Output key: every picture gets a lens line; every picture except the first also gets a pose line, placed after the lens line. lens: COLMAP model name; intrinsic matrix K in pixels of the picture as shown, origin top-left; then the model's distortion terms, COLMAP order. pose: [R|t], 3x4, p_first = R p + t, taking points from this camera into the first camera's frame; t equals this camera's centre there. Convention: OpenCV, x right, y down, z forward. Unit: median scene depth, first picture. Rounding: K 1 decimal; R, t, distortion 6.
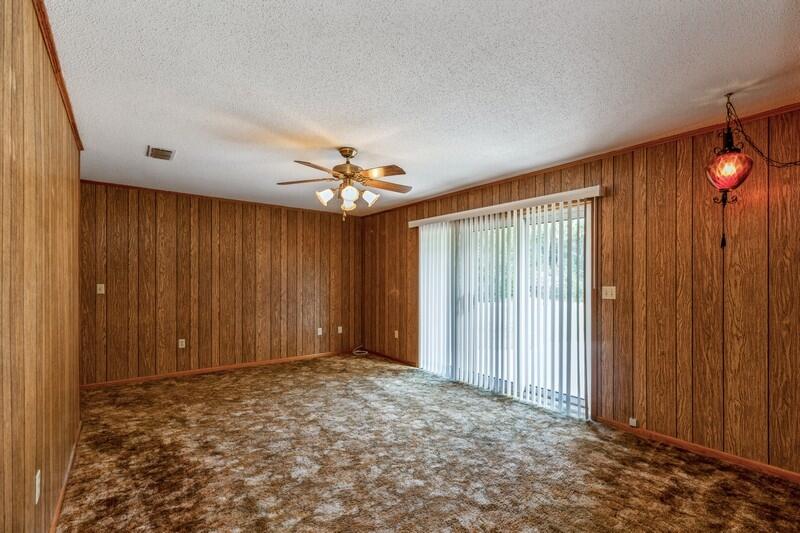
lens RADIAL K [[359.8, 0, 404.3], [0, 359.8, 276.6], [0, 0, 1]] dist [0.002683, 0.000469]
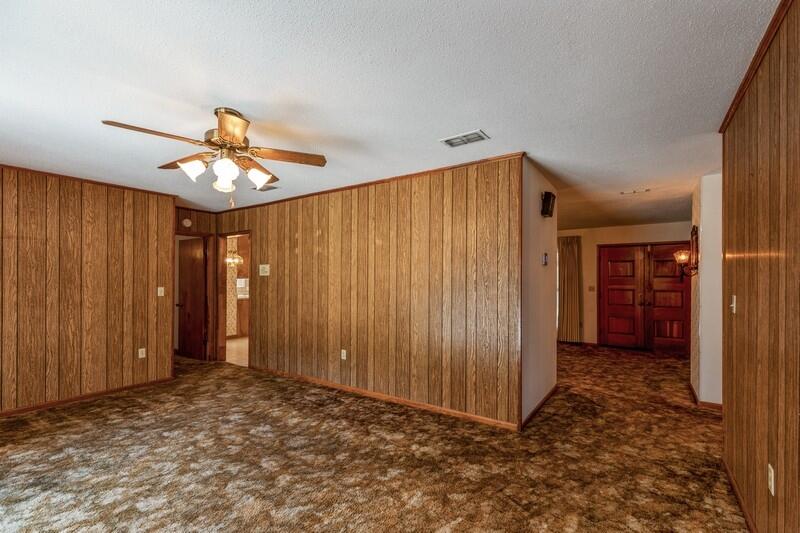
lens RADIAL K [[359.8, 0, 404.3], [0, 359.8, 276.6], [0, 0, 1]] dist [0.002683, 0.000469]
pose [[-0.952439, -0.005661, -0.304678, -0.322032], [-0.000588, 0.999860, -0.016740, 0.003820], [0.304730, -0.015765, -0.952308, 2.100677]]
